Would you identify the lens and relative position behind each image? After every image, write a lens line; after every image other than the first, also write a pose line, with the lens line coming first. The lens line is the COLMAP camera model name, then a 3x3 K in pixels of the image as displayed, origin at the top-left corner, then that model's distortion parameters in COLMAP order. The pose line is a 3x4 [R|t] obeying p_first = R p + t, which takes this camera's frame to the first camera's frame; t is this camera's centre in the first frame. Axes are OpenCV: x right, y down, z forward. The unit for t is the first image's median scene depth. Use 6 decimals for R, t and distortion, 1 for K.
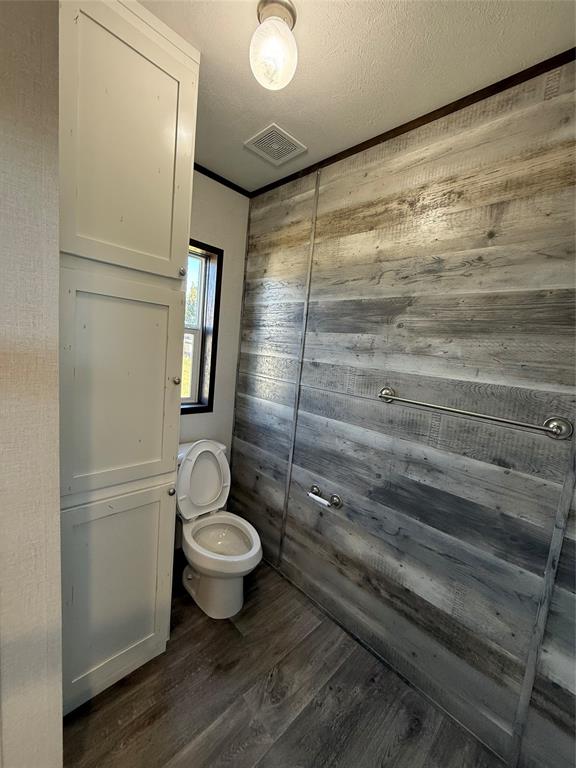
lens RADIAL K [[304.8, 0, 290.5], [0, 304.8, 388.1], [0, 0, 1]] dist [-0.001008, 0.000153]
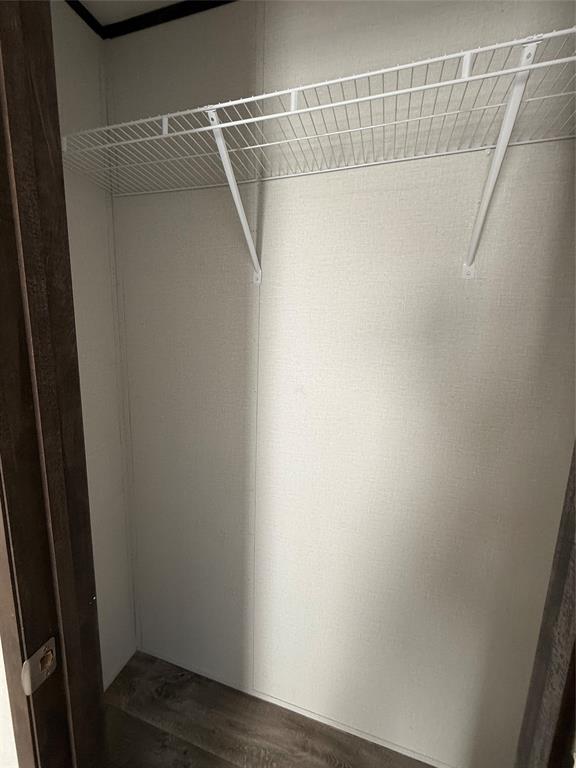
lens RADIAL K [[304.8, 0, 288.0], [0, 304.8, 388.4], [0, 0, 1]] dist [-0.001008, 0.000153]
pose [[0.462521, 0.064597, -0.884252, 0.206215], [-0.103640, 0.994444, 0.018437, -0.005032], [0.880530, 0.083117, 0.466646, 0.176393]]
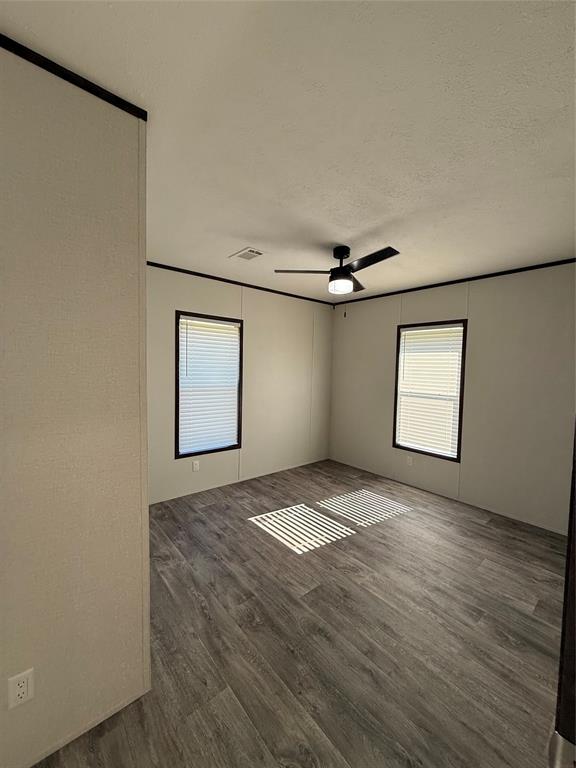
lens RADIAL K [[304.8, 0, 290.2], [0, 304.8, 382.8], [0, 0, 1]] dist [-0.001008, 0.000153]
pose [[0.086578, -0.137611, 0.986695, -0.166249], [0.110374, 0.985642, 0.127780, -0.039886], [-0.990112, 0.097842, 0.100524, 0.186747]]
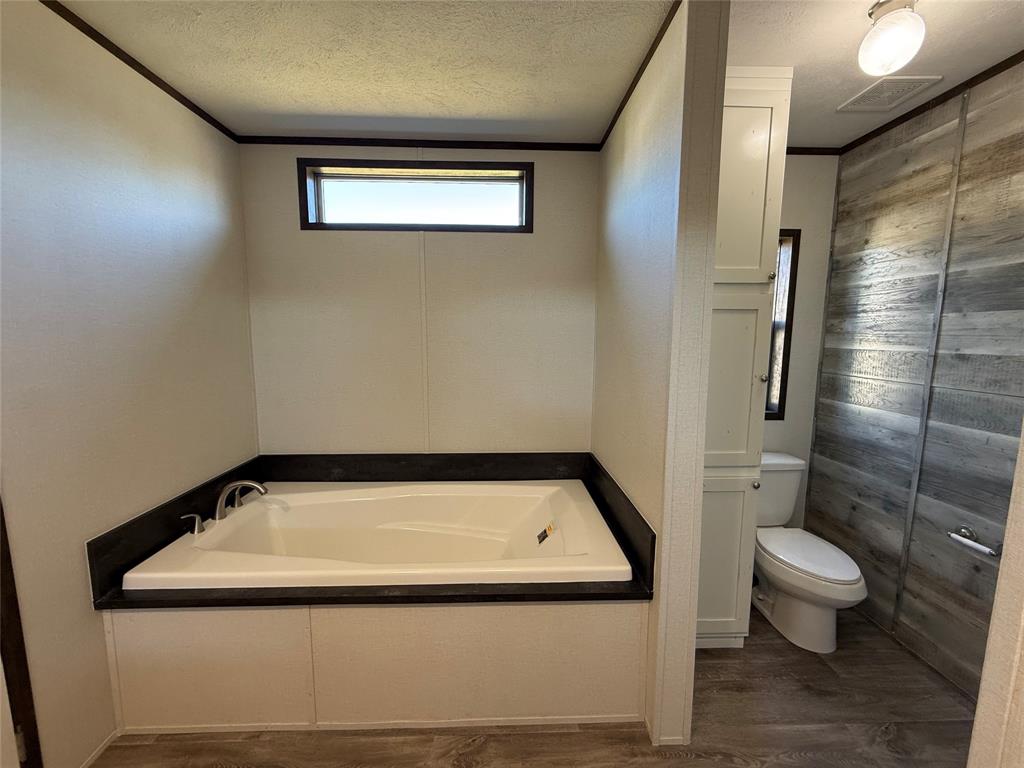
lens RADIAL K [[406.4, 0, 511.8], [0, 406.4, 386.2], [0, 0, 1]] dist [-0.001008, 0.000153]
pose [[0.717910, -0.005386, -0.696115, -0.015221], [-0.023766, 0.999198, -0.032241, 0.047648], [0.695730, 0.039690, 0.717206, -0.423754]]
